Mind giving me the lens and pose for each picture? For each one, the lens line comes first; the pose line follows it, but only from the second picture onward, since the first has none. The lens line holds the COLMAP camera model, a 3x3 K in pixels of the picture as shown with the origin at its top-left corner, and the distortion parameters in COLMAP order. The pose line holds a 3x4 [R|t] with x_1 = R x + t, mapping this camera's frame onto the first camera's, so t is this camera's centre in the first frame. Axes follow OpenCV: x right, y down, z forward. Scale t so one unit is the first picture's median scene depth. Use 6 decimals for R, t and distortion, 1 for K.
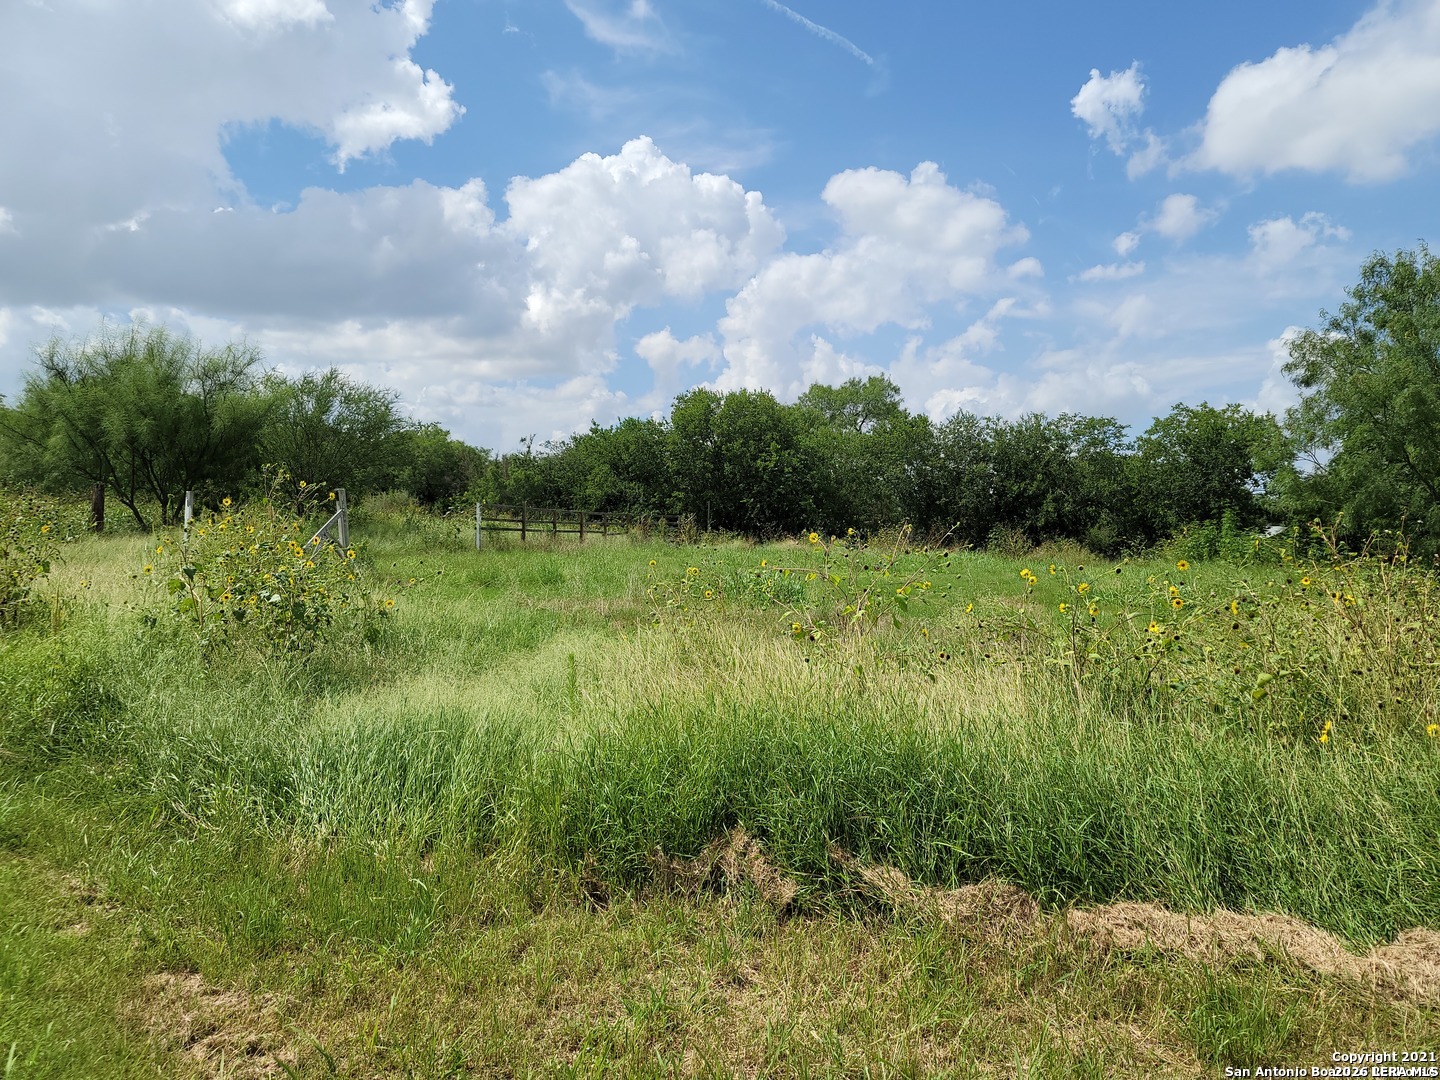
lens RADIAL K [[1065.0, 0, 725.2], [0, 1065.0, 494.6], [0, 0, 1]] dist [0.041921, -0.004939]
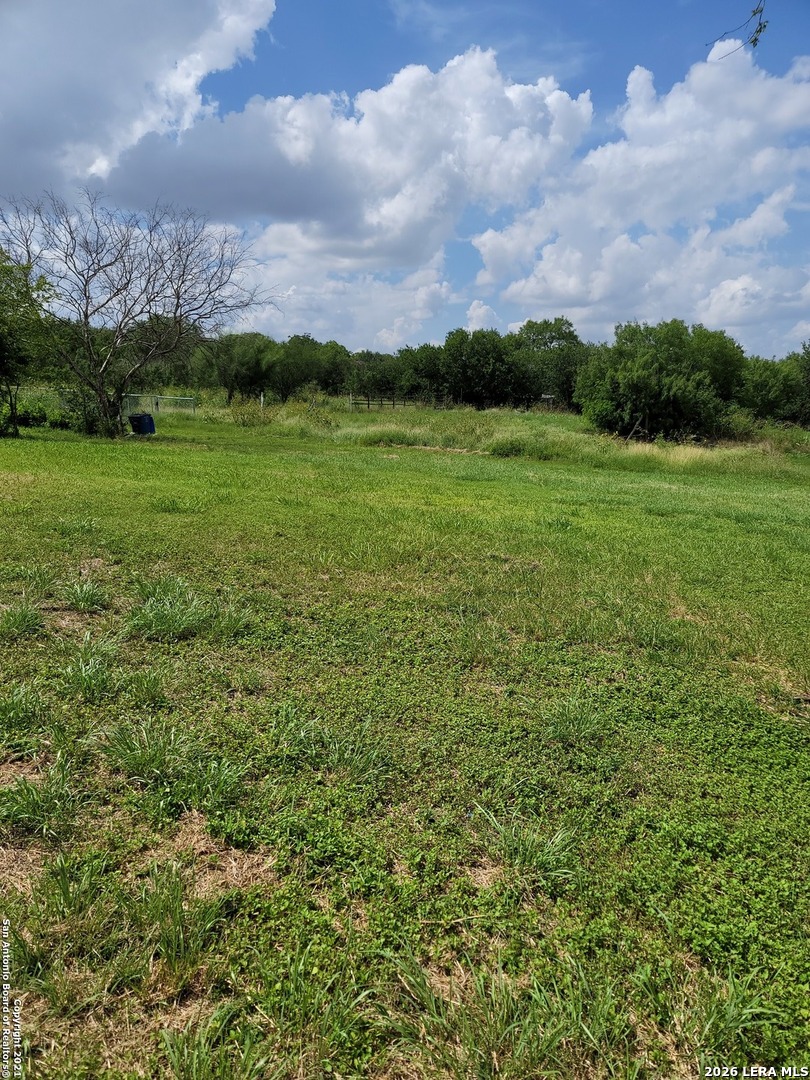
lens RADIAL K [[873.2, 0, 448.7], [0, 873.2, 562.7], [0, 0, 1]] dist [0.009224, 0.012407]
pose [[0.994240, 0.024920, -0.104239, 0.121411], [-0.001235, 0.975193, 0.221353, -0.032177], [0.107169, -0.219949, 0.969607, -0.584399]]
